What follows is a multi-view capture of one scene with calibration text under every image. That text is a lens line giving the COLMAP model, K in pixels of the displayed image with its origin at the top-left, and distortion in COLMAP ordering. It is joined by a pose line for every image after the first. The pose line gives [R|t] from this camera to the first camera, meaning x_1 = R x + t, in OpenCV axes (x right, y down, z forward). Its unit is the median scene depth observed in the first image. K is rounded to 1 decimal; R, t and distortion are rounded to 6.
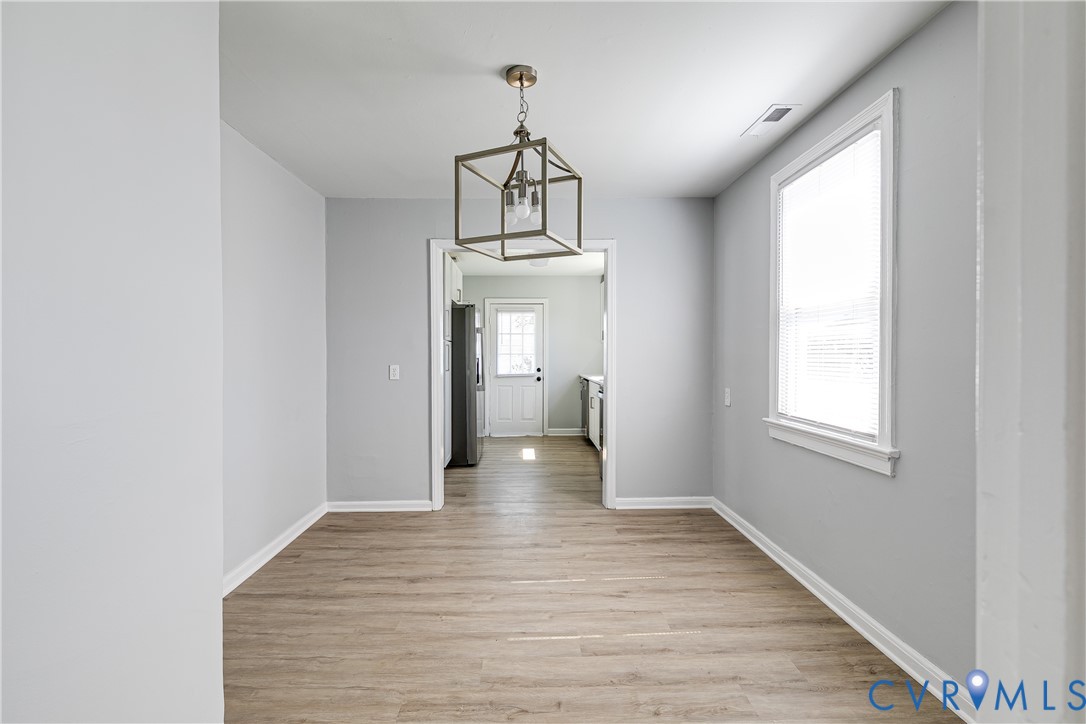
lens RADIAL K [[490.0, 0, 543.0], [0, 490.0, 362.0], [0, 0, 1]] dist [0.000386, 0.000511]
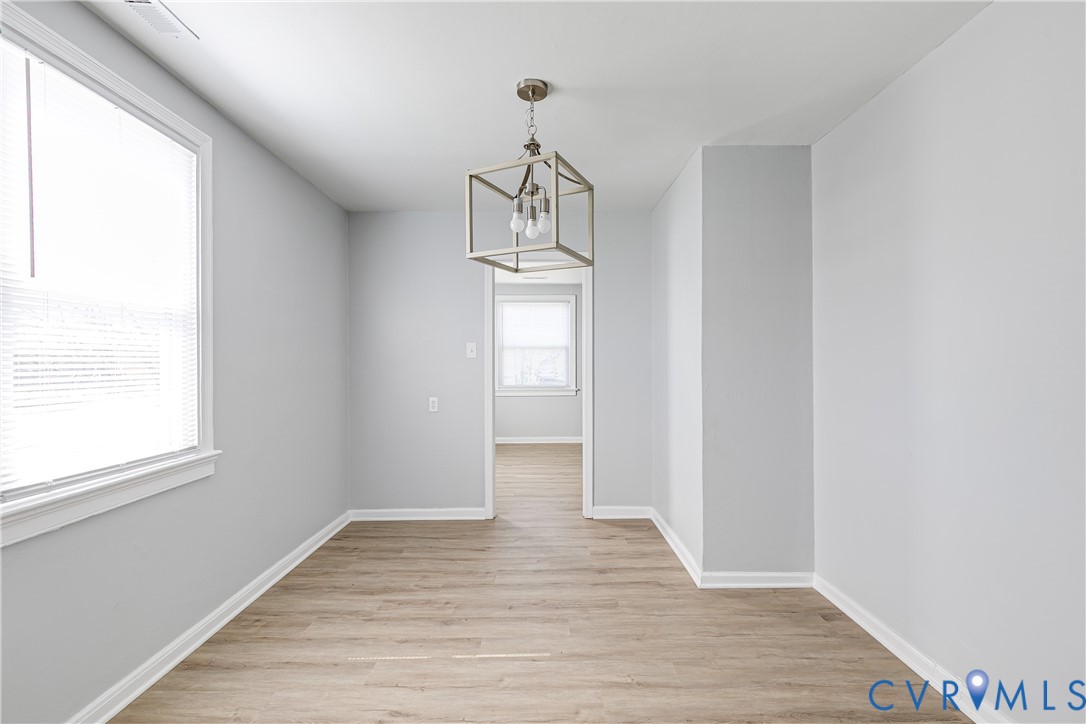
lens RADIAL K [[490.0, 0, 545.4], [0, 490.0, 361.6], [0, 0, 1]] dist [0.003240, 0.000342]
pose [[-0.999635, 0.007232, 0.026012, -0.087822], [0.007615, 0.999863, 0.014673, -0.036778], [-0.025902, 0.014866, -0.999554, 1.888062]]
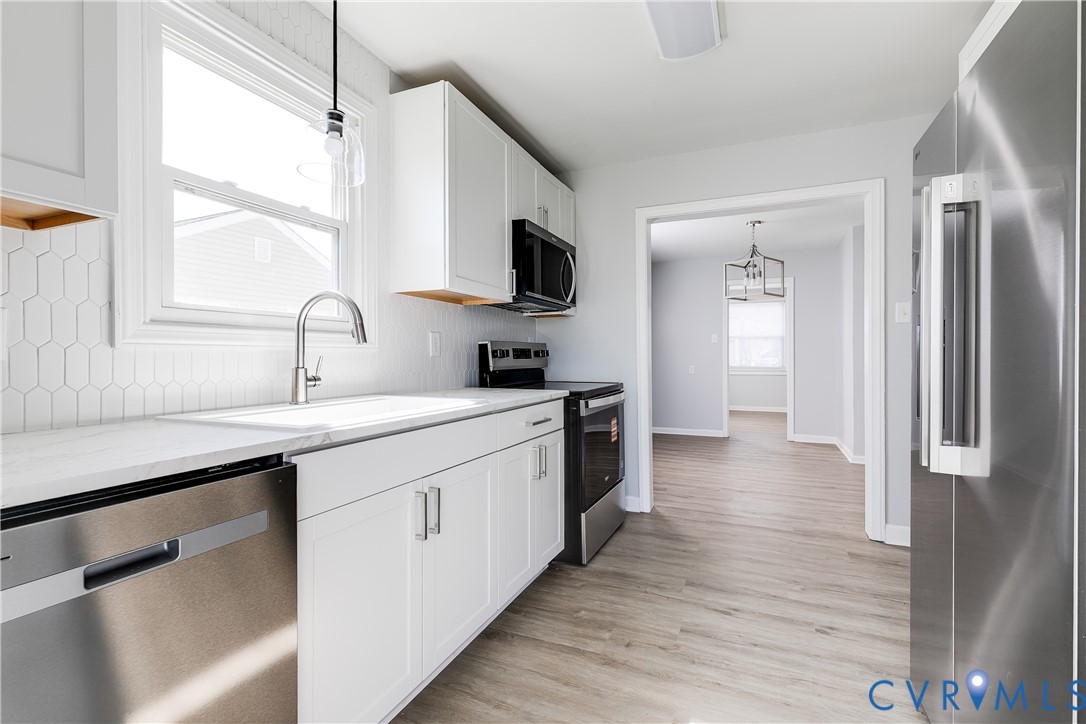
lens RADIAL K [[490.0, 0, 545.4], [0, 490.0, 361.6], [0, 0, 1]] dist [0.003240, 0.000342]
pose [[-0.899143, 0.005112, 0.437624, -0.165964], [0.015667, 0.999667, 0.020511, 0.013447], [-0.437373, 0.025299, -0.898924, 3.419631]]
